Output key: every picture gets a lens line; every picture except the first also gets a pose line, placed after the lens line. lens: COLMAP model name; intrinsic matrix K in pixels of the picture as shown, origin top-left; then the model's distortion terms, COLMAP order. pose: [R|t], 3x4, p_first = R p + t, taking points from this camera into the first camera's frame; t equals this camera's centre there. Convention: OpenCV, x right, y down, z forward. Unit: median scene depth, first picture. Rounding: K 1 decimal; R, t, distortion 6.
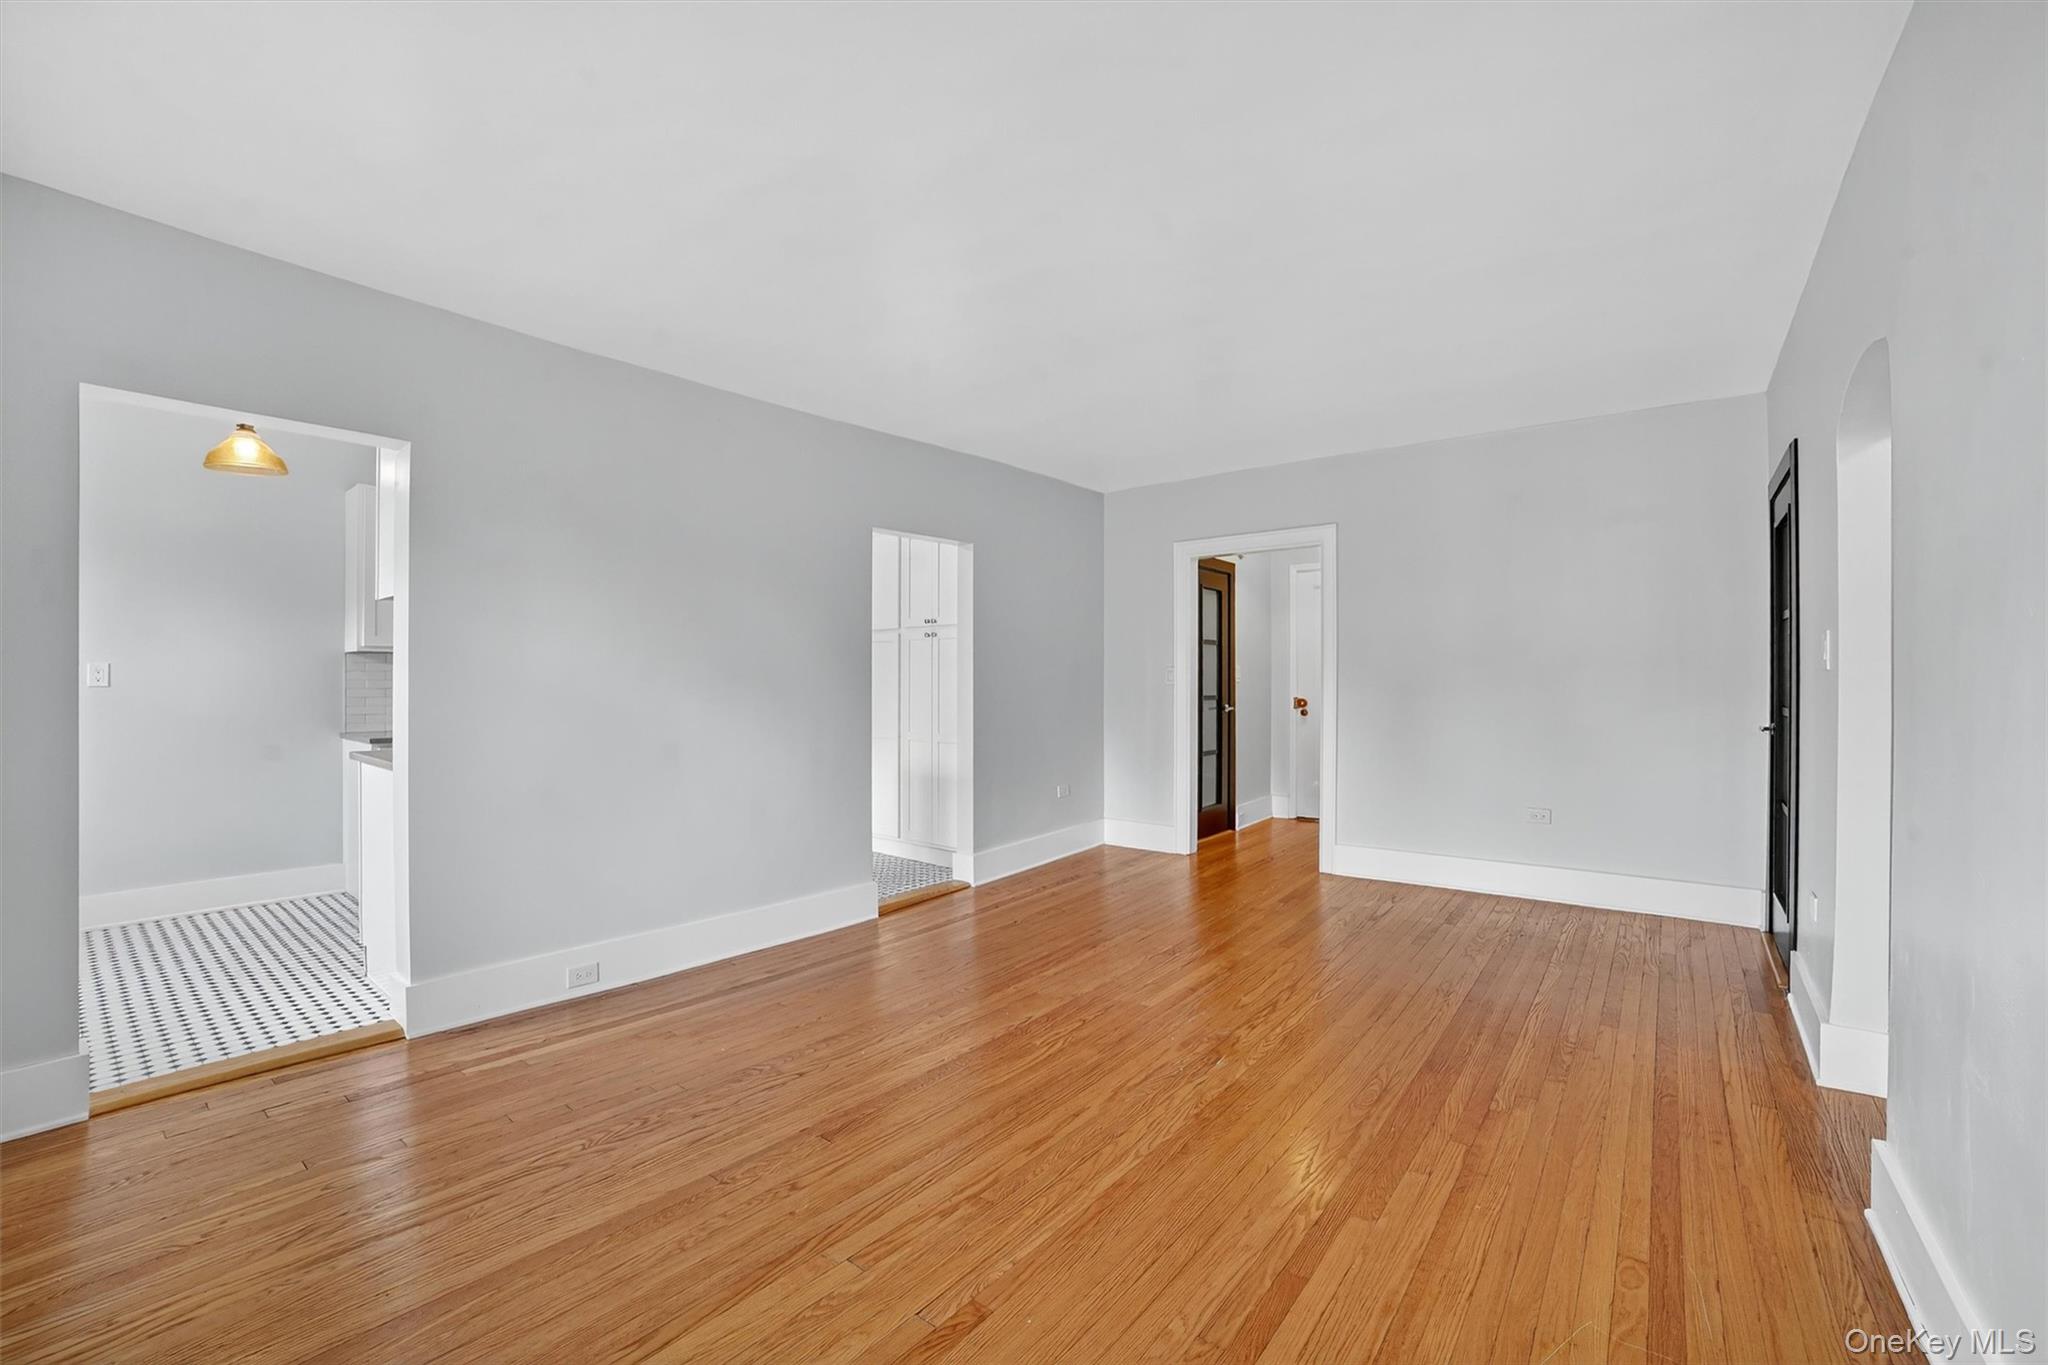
lens RADIAL K [[882.2, 0, 1023.1], [0, 882.2, 688.0], [0, 0, 1]] dist [-0.016495, 0.005500]
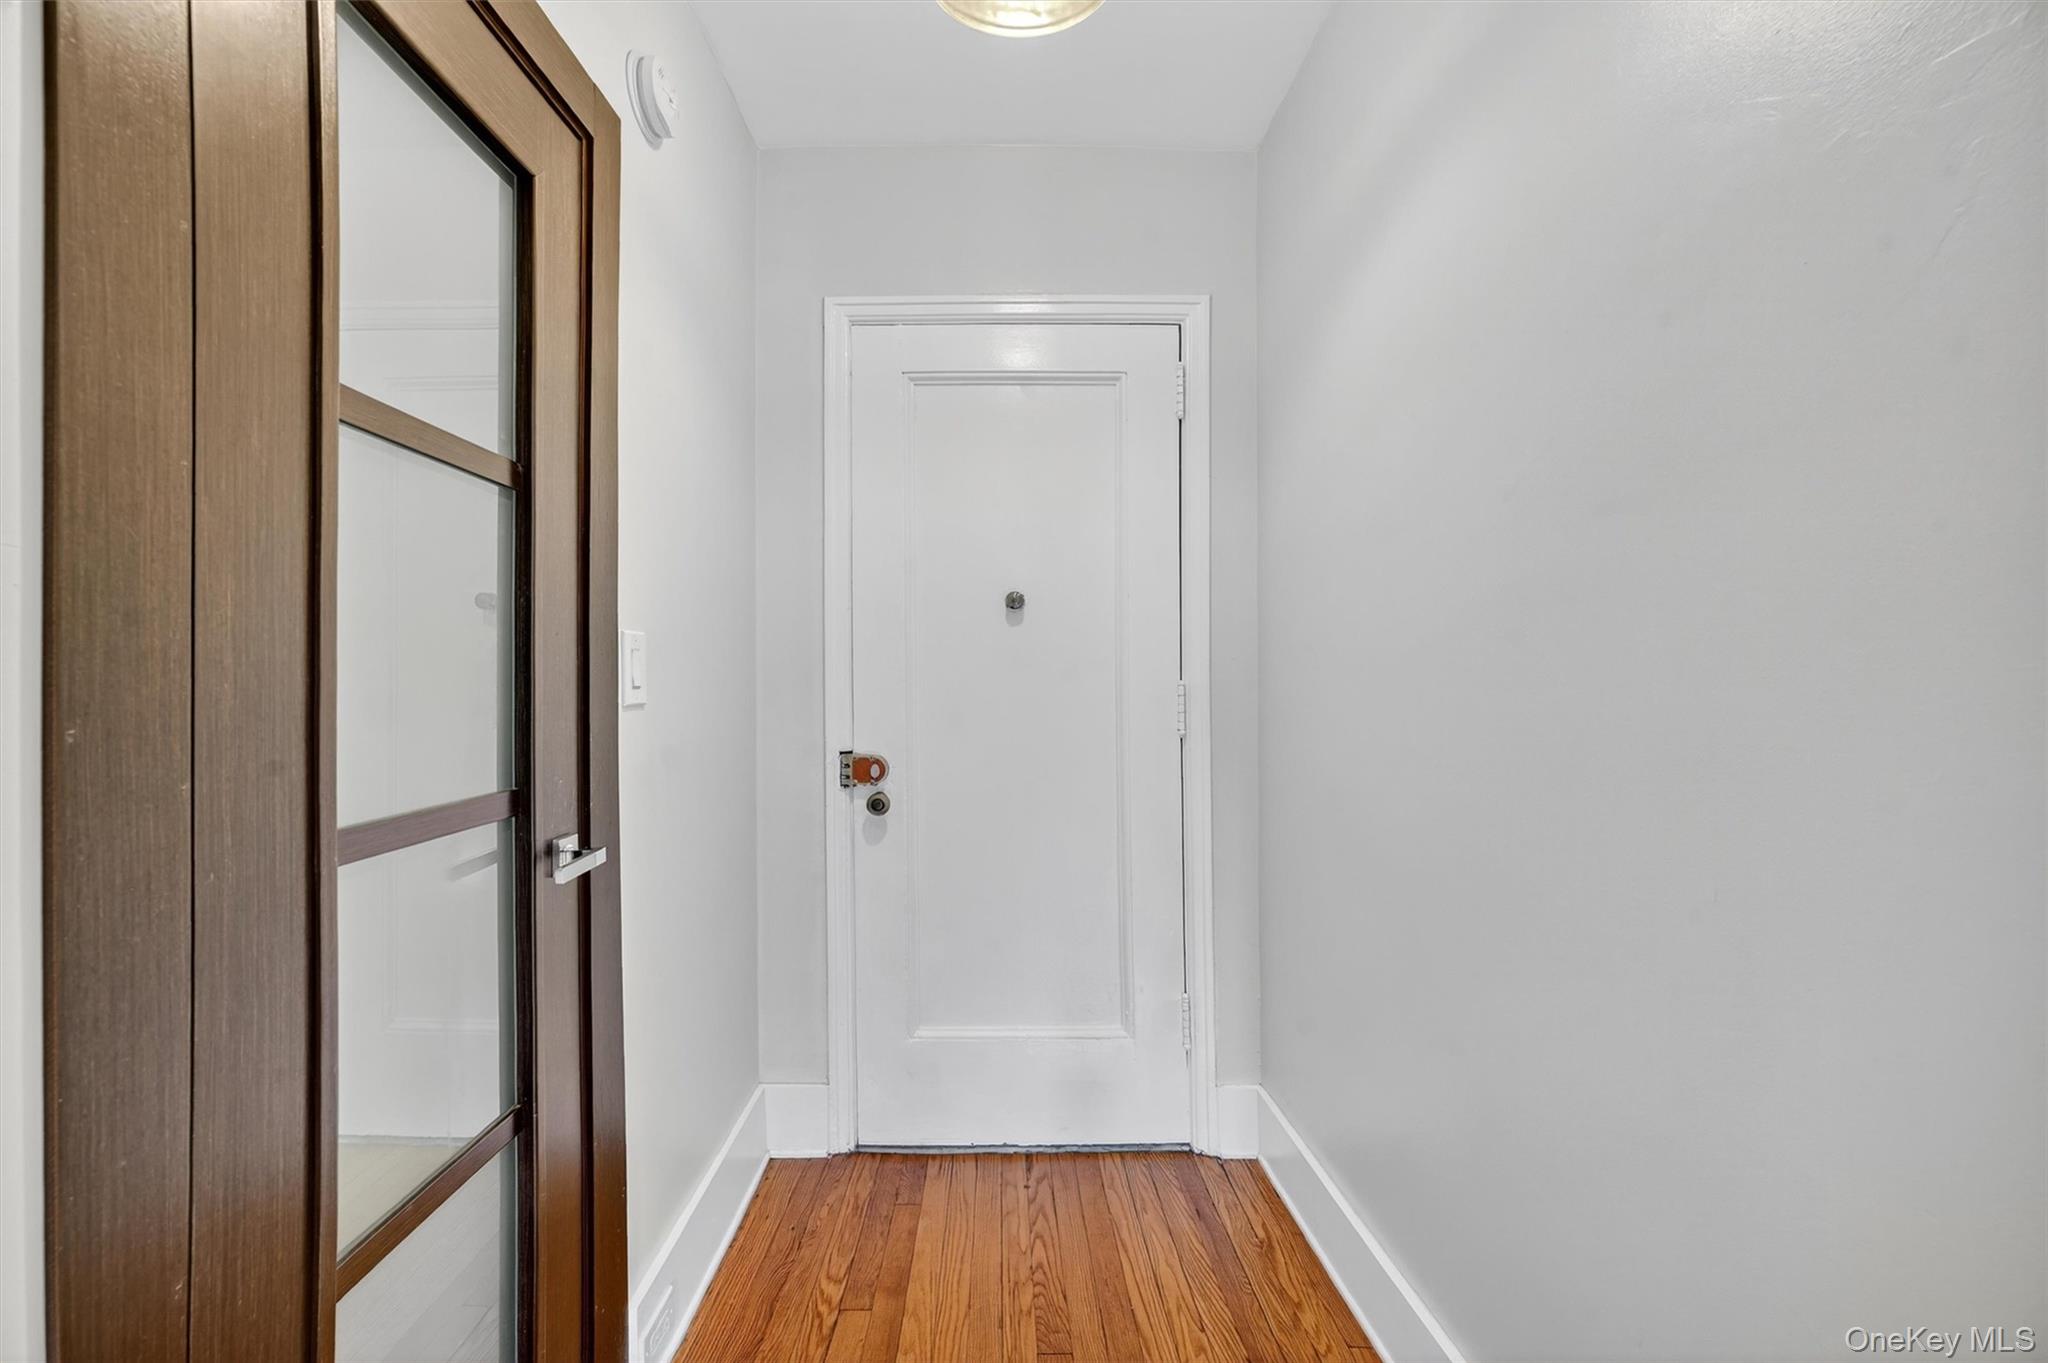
lens RADIAL K [[882.2, 0, 1023.1], [0, 882.2, 670.3], [0, 0, 1]] dist [-0.016495, 0.005500]
pose [[0.793202, 0.006583, 0.608922, 0.181110], [-0.005954, 0.999978, -0.003055, -0.015073], [-0.608929, -0.001203, 0.793224, 0.742790]]
